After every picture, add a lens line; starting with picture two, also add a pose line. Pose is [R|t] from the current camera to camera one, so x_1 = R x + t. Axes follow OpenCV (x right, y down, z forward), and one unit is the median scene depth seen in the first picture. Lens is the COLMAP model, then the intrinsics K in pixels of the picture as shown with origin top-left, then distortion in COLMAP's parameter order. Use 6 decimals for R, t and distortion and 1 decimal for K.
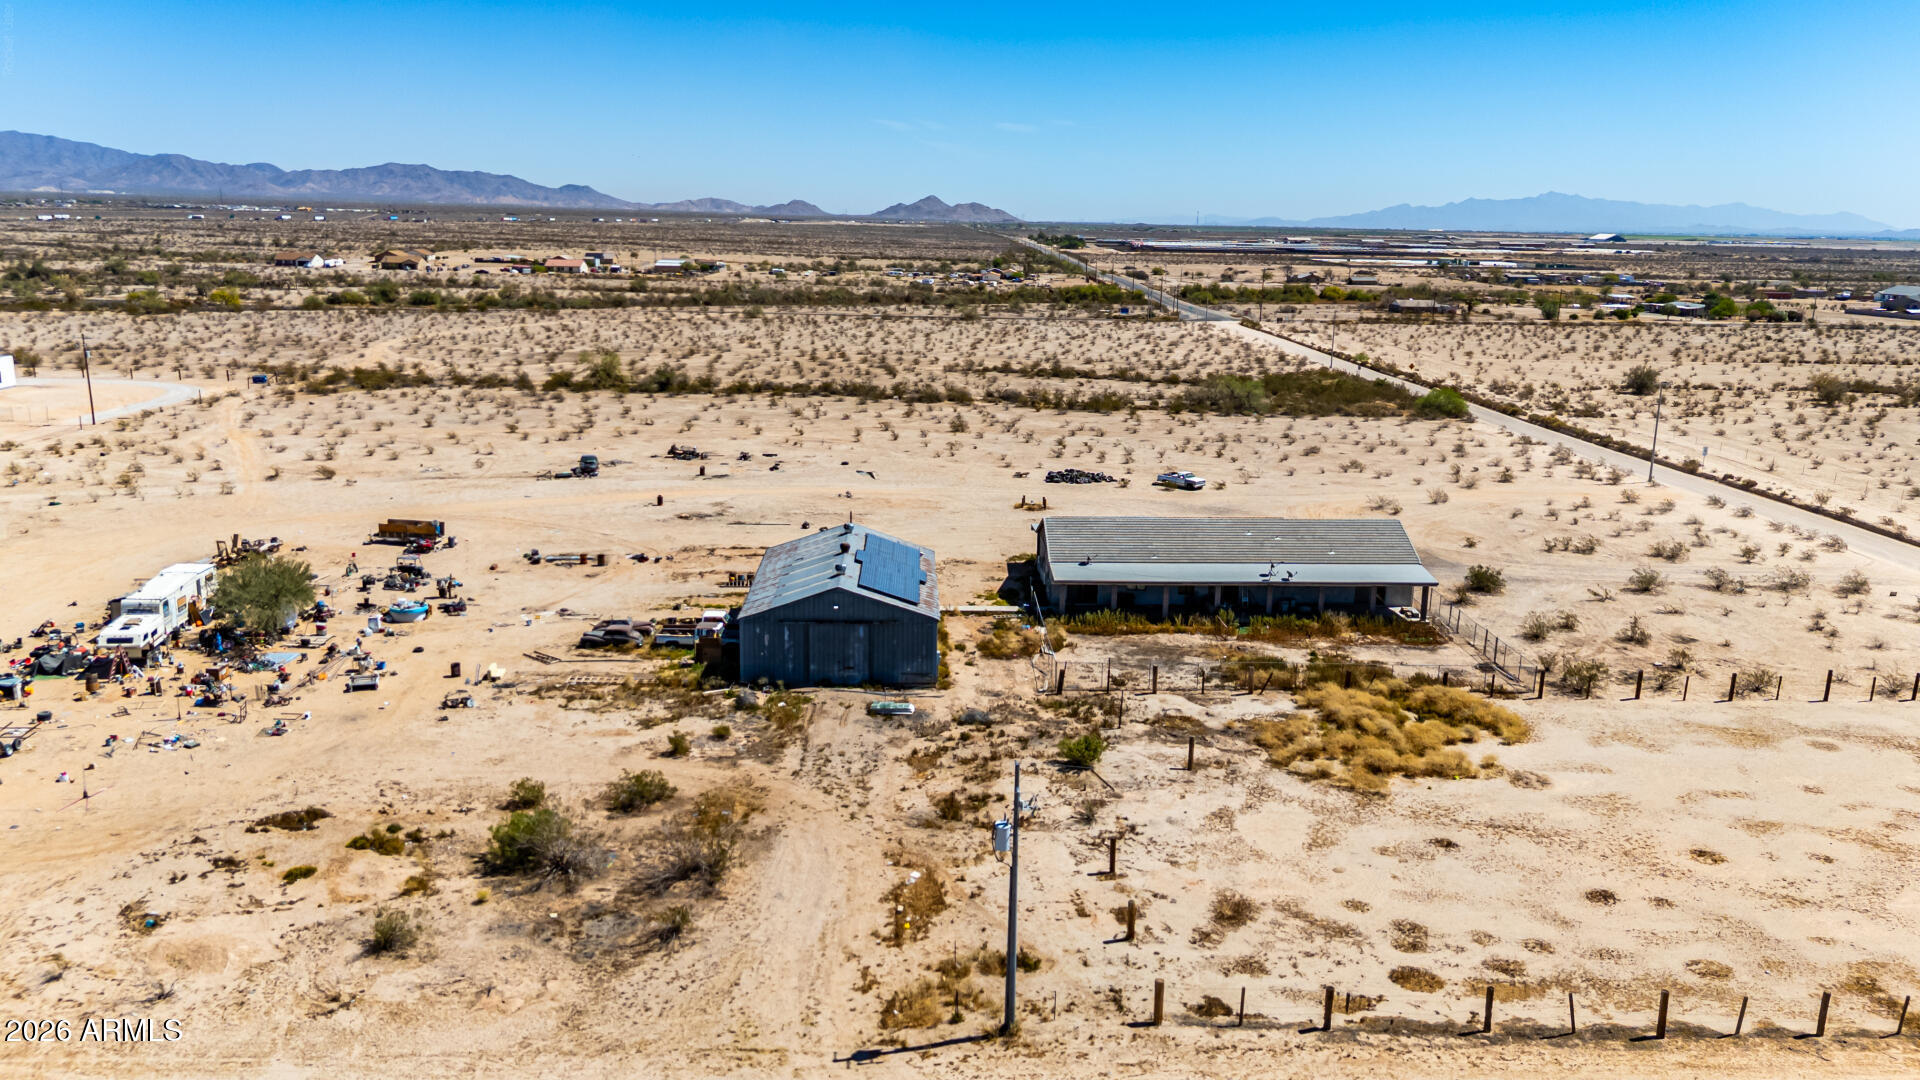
lens RADIAL K [[1408.6, 0, 964.6], [0, 1408.6, 562.5], [0, 0, 1]] dist [0.079904, -0.087628]
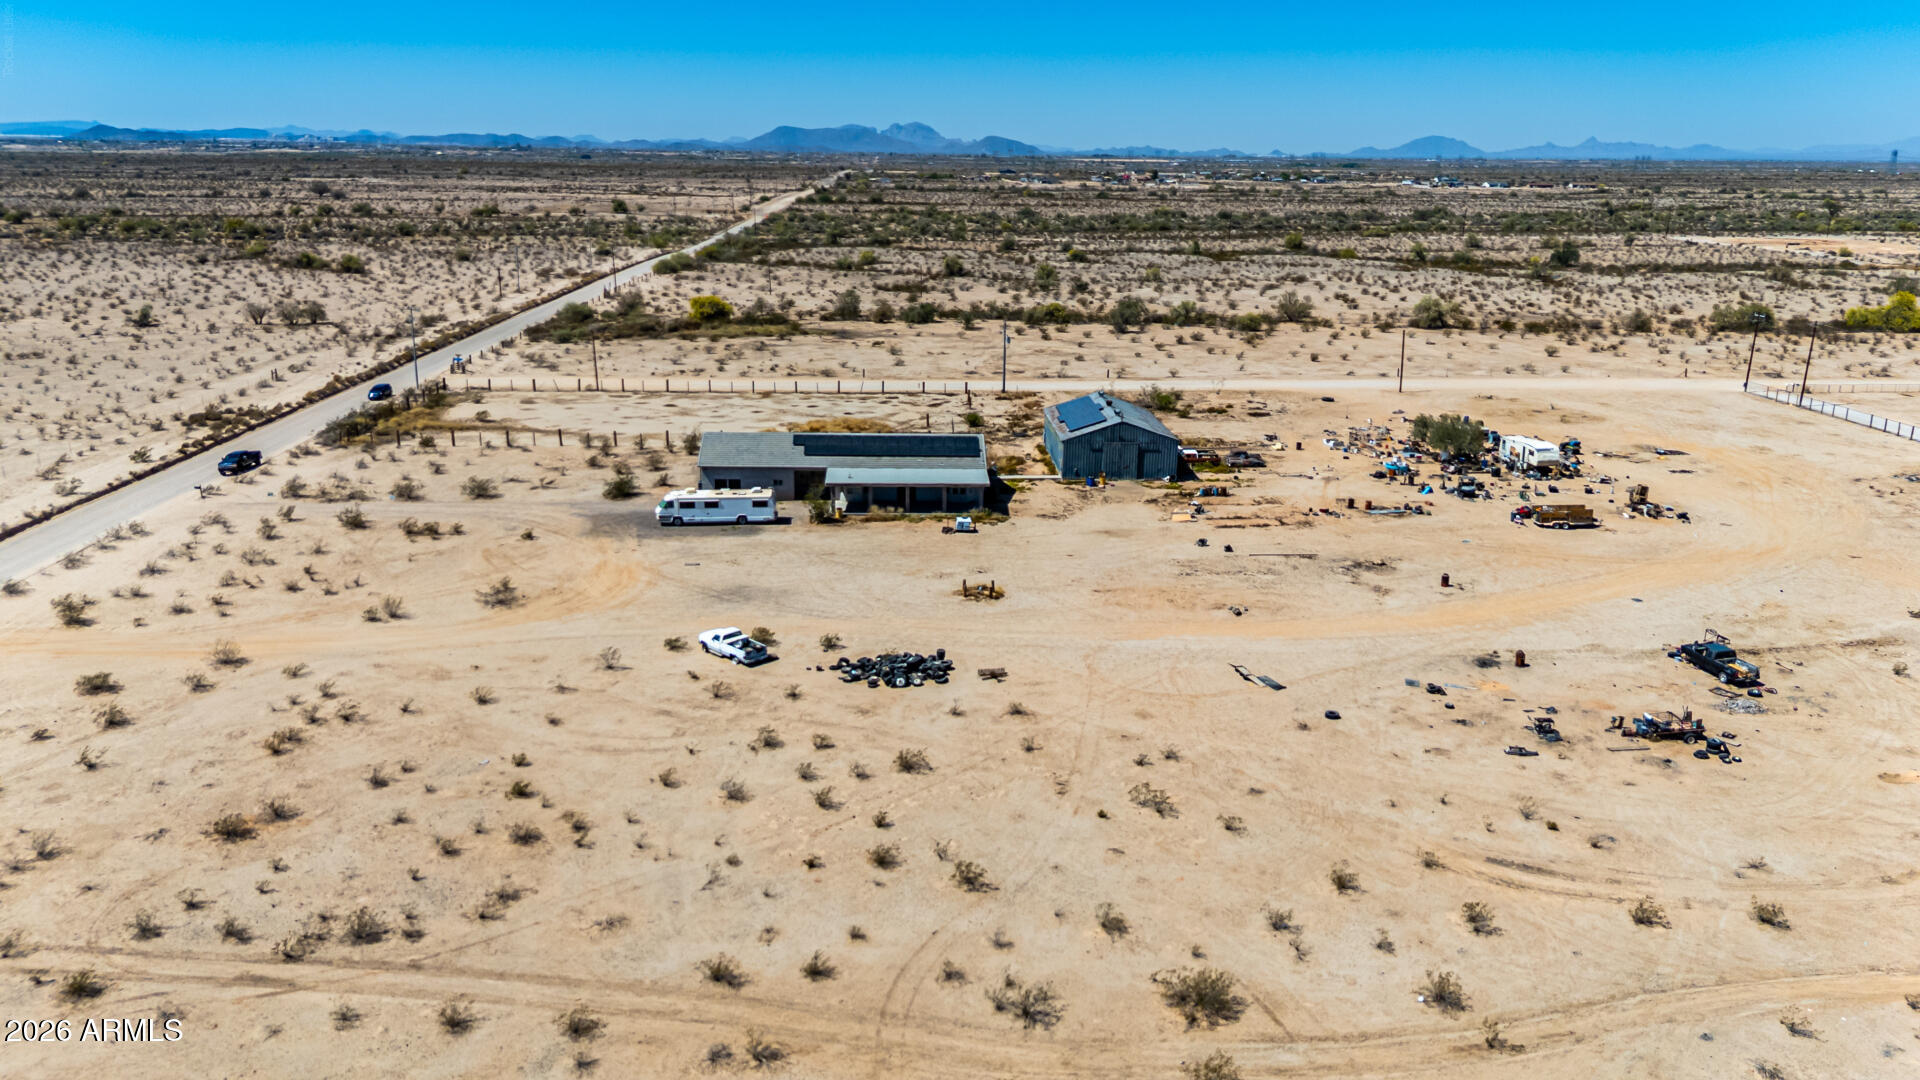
lens RADIAL K [[1408.6, 0, 964.6], [0, 1408.6, 562.5], [0, 0, 1]] dist [0.079904, -0.087628]
pose [[-0.999380, -0.031696, -0.015308, 0.095809], [-0.035104, 0.865511, 0.499658, -0.615621], [-0.002587, 0.499886, -0.866087, 2.329099]]
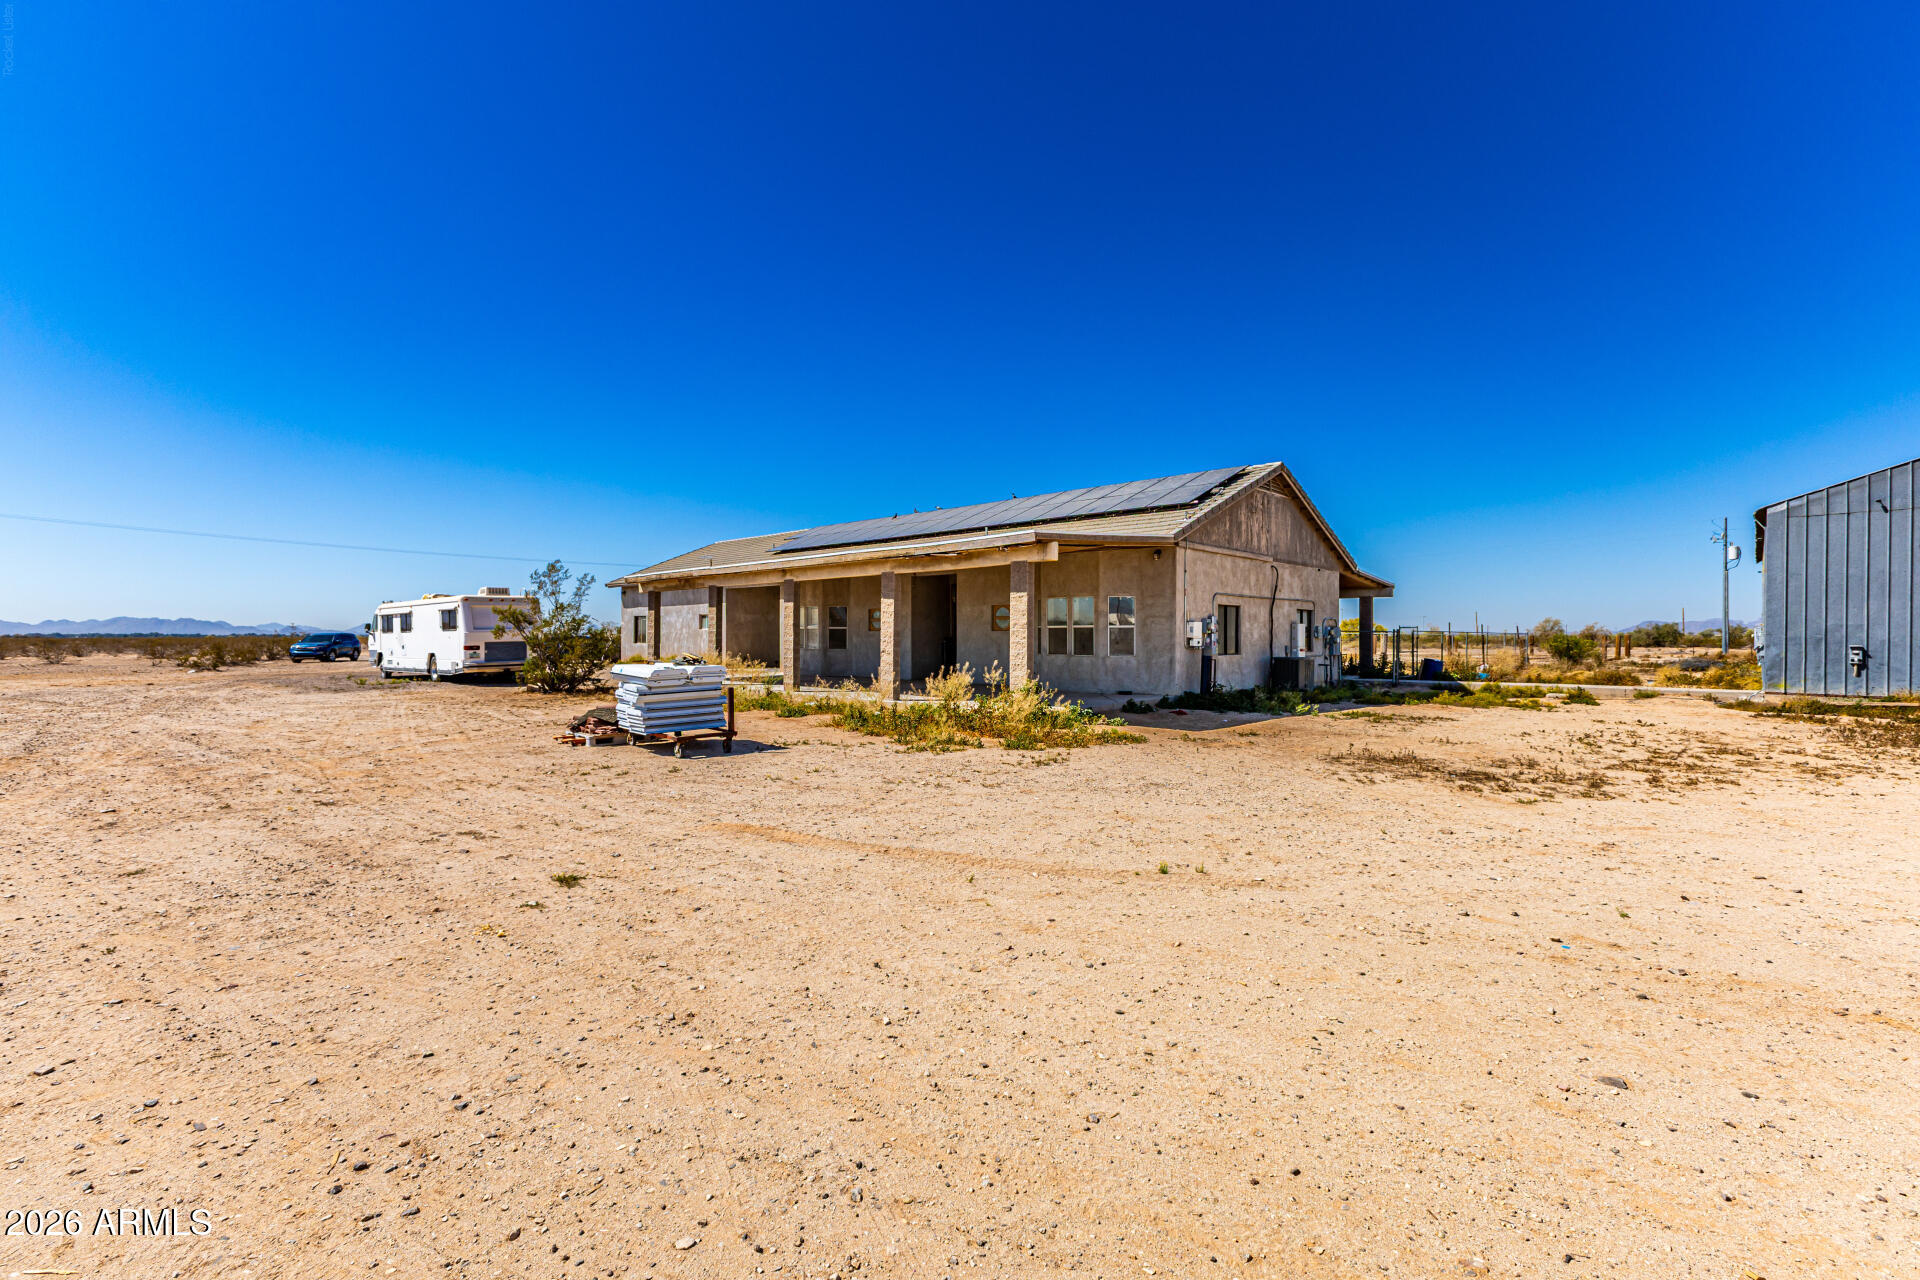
lens RADIAL K [[830.3, 0, 960.0], [0, 830.3, 640.0], [0, 0, 1]] dist [0.005788, 0.000553]
pose [[-0.690612, -0.026815, 0.722728, -0.034252], [0.155751, 0.970350, 0.184833, -0.042608], [-0.706255, 0.240214, -0.665959, 1.274392]]
